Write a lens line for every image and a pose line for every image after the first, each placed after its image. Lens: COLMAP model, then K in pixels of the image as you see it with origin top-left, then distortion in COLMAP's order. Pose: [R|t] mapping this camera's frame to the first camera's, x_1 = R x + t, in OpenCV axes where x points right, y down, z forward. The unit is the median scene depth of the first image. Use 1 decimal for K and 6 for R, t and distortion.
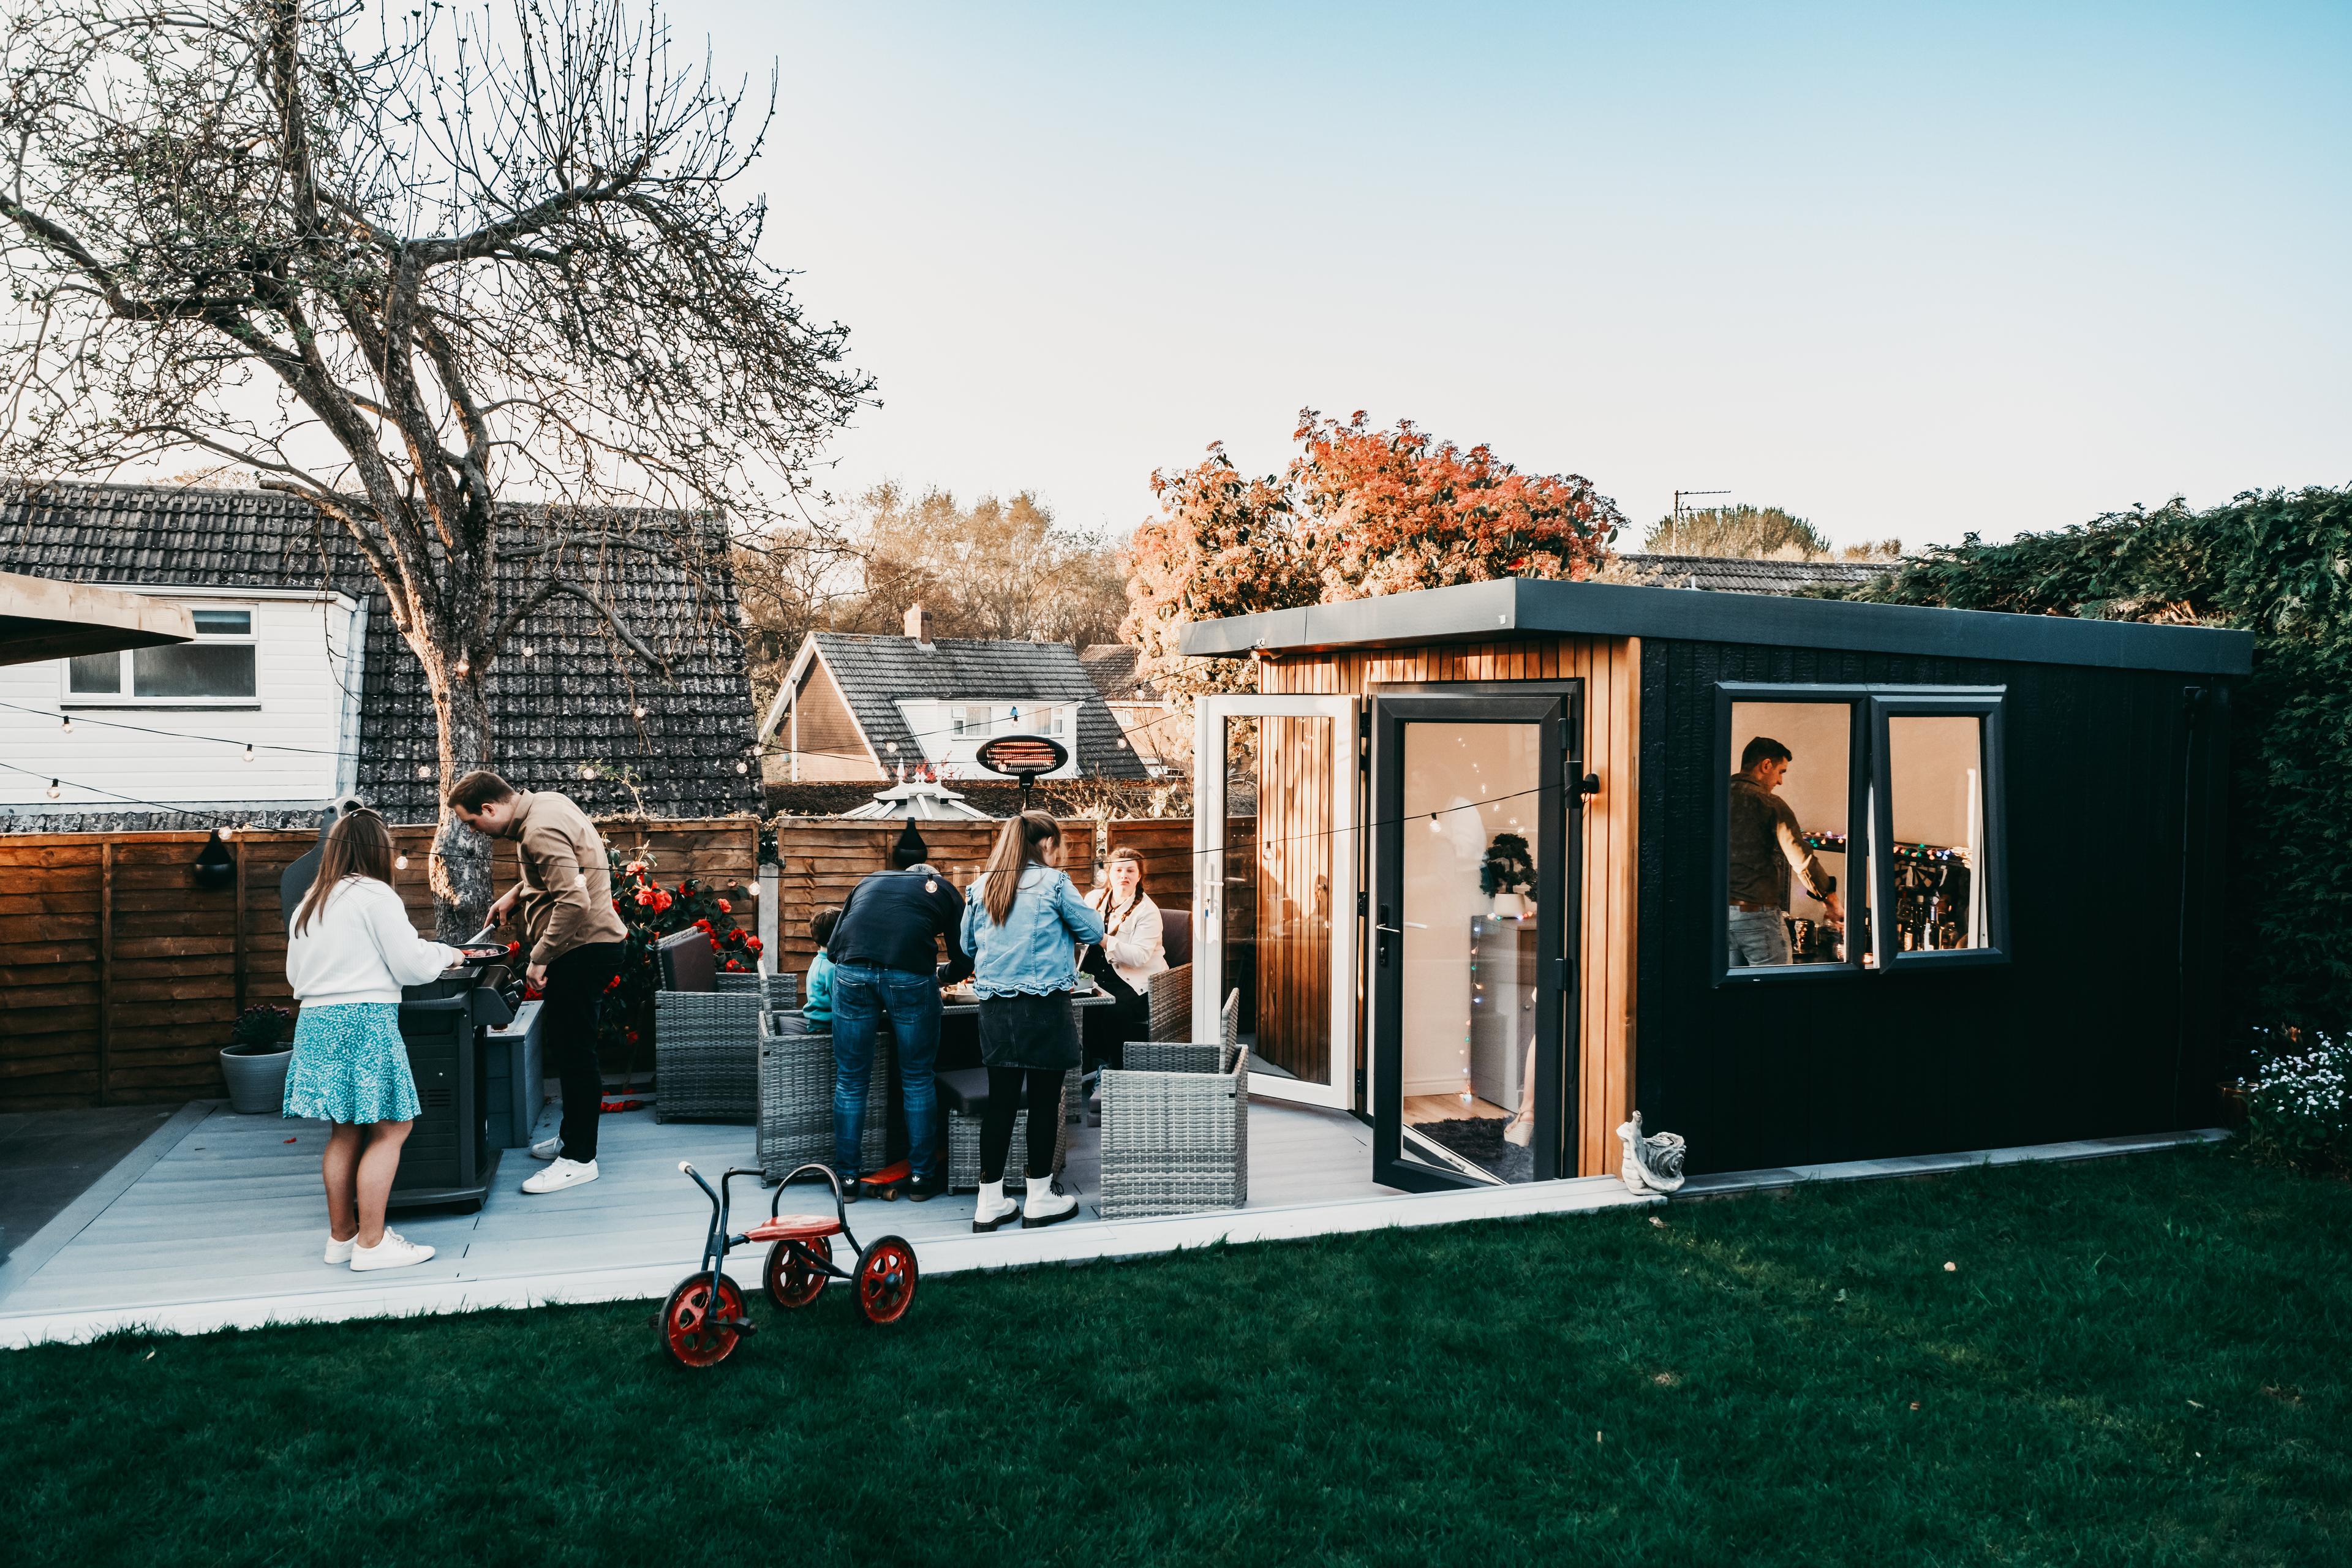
lens RADIAL K [[1612.6, 0, 1184.7], [0, 1612.6, 783.3], [0, 0, 1]] dist [-0.004241, -0.003736]
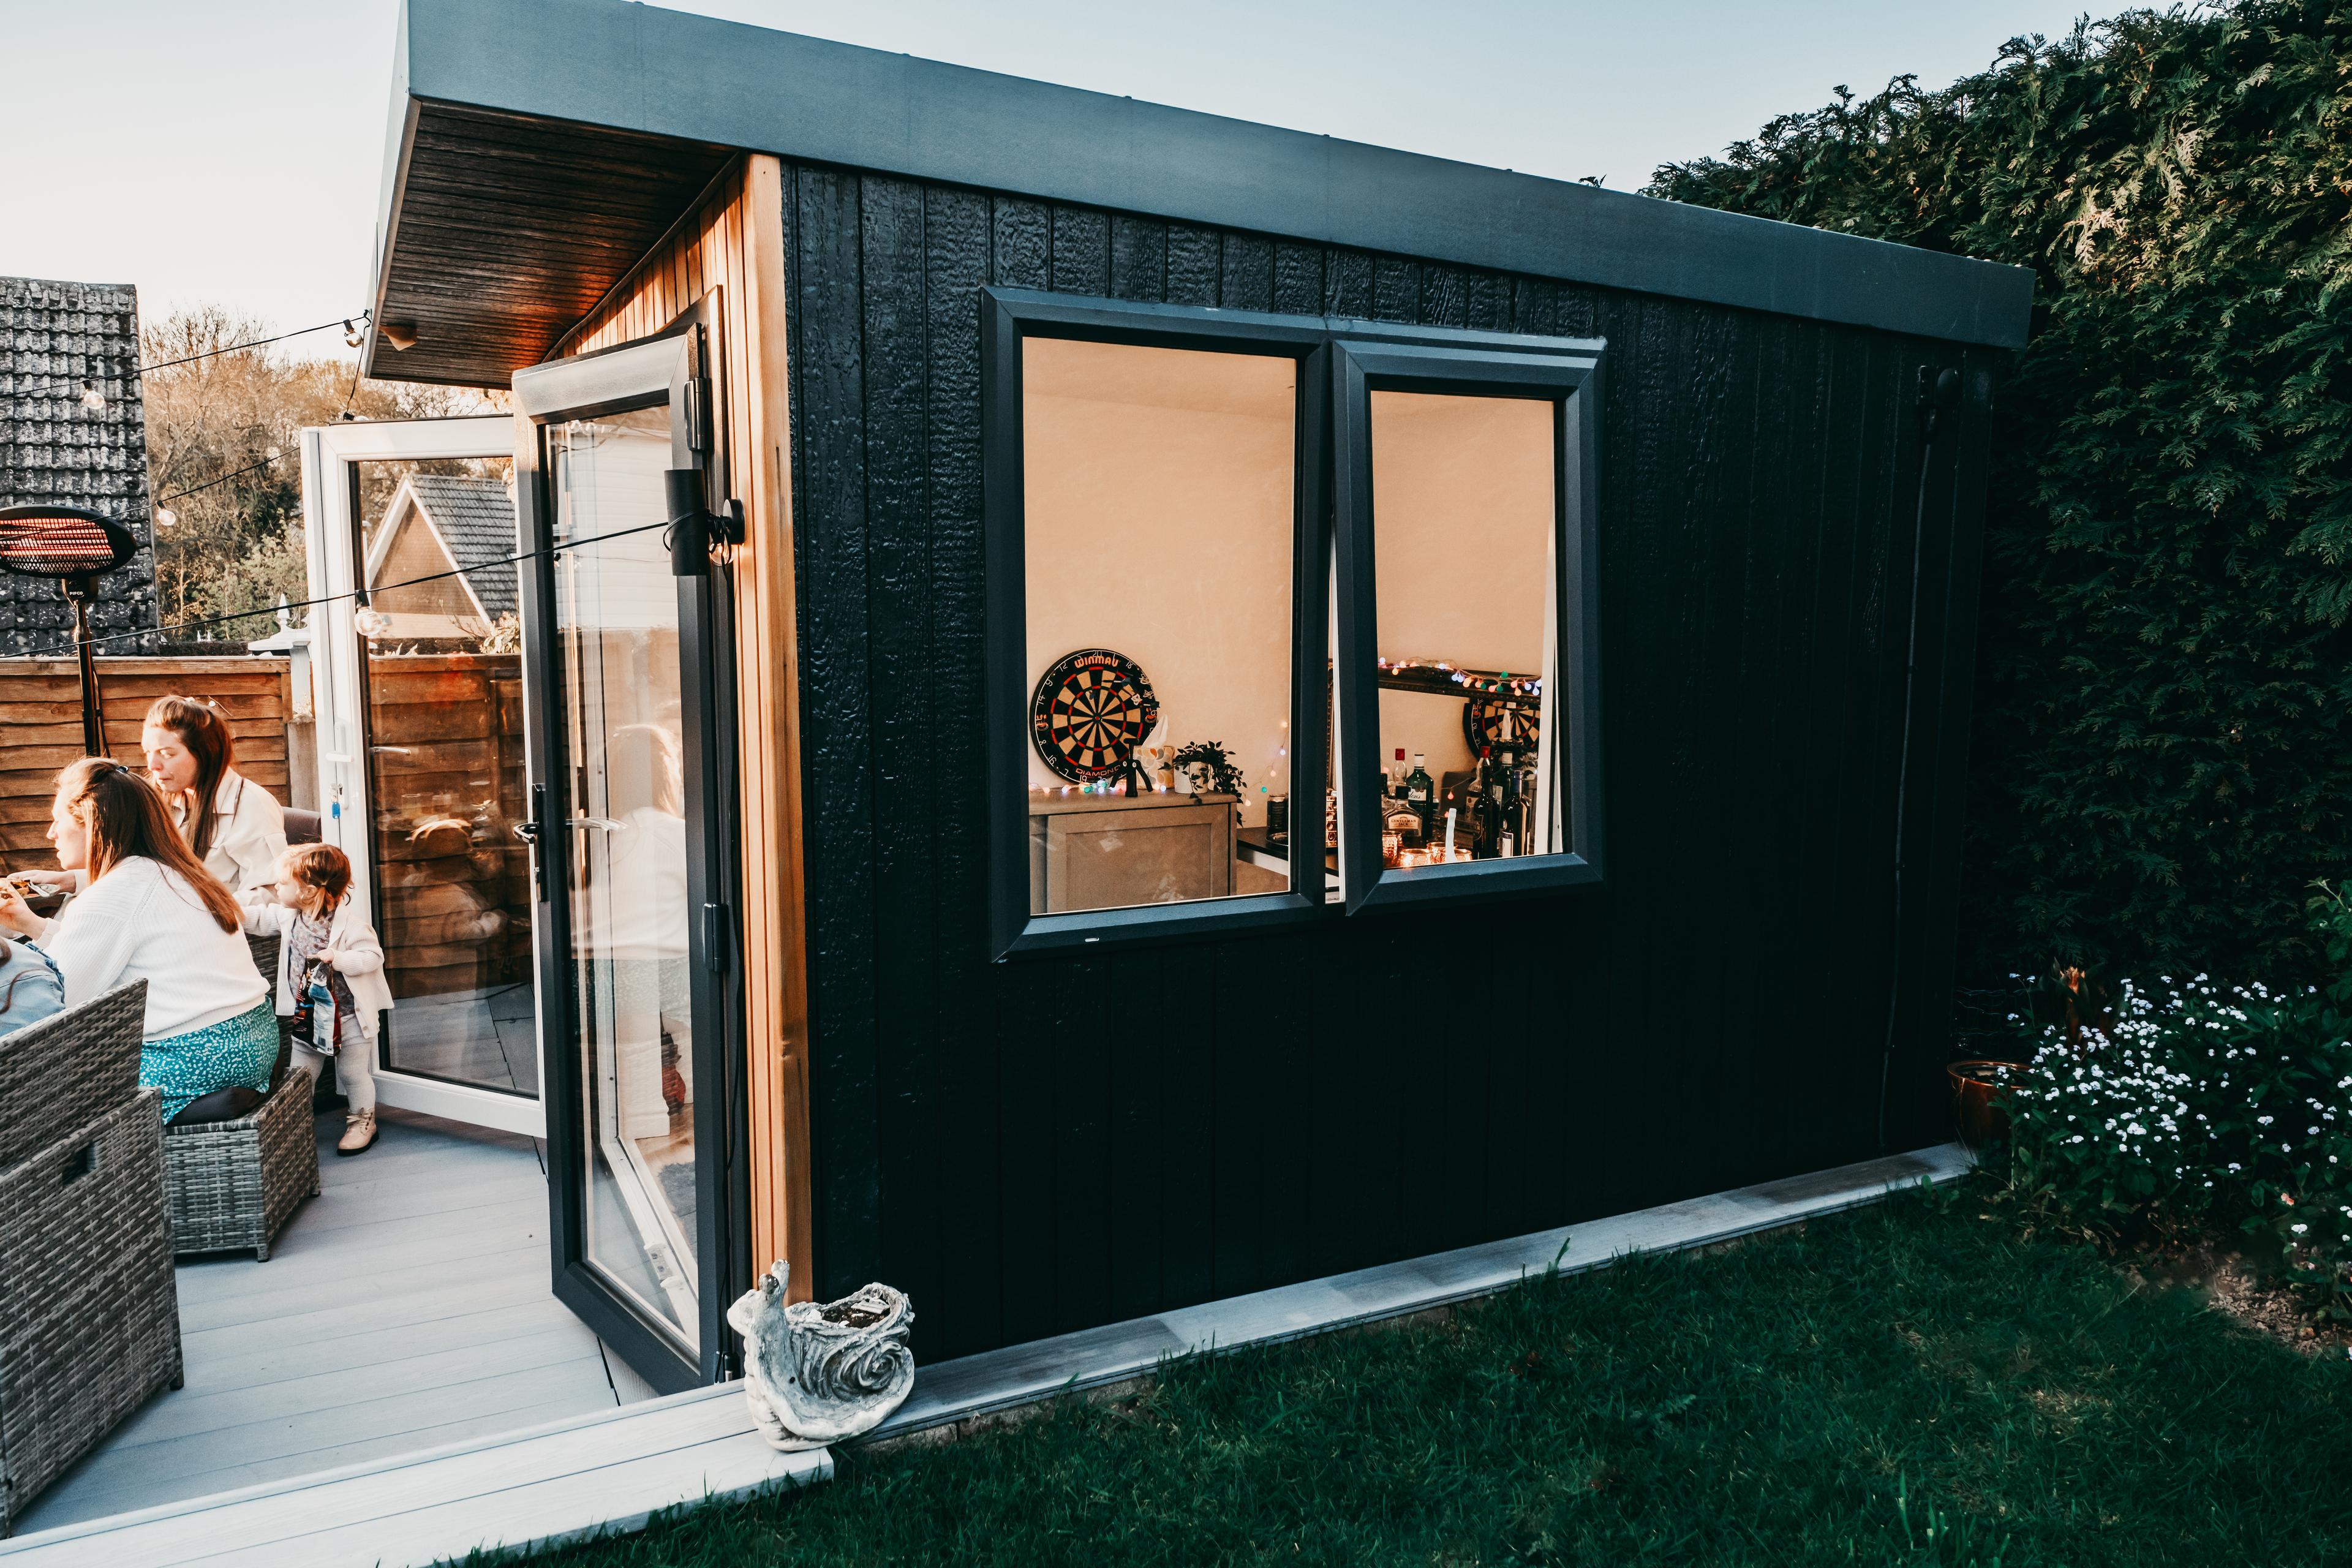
lens RADIAL K [[1612.6, 0, 1171.8], [0, 1612.6, 779.8], [0, 0, 1]] dist [-0.004241, -0.003736]
pose [[0.986698, -0.022826, 0.160952, 0.277008], [0.009759, 0.996625, 0.081510, 0.033562], [-0.162269, -0.078855, 0.983591, 0.488458]]
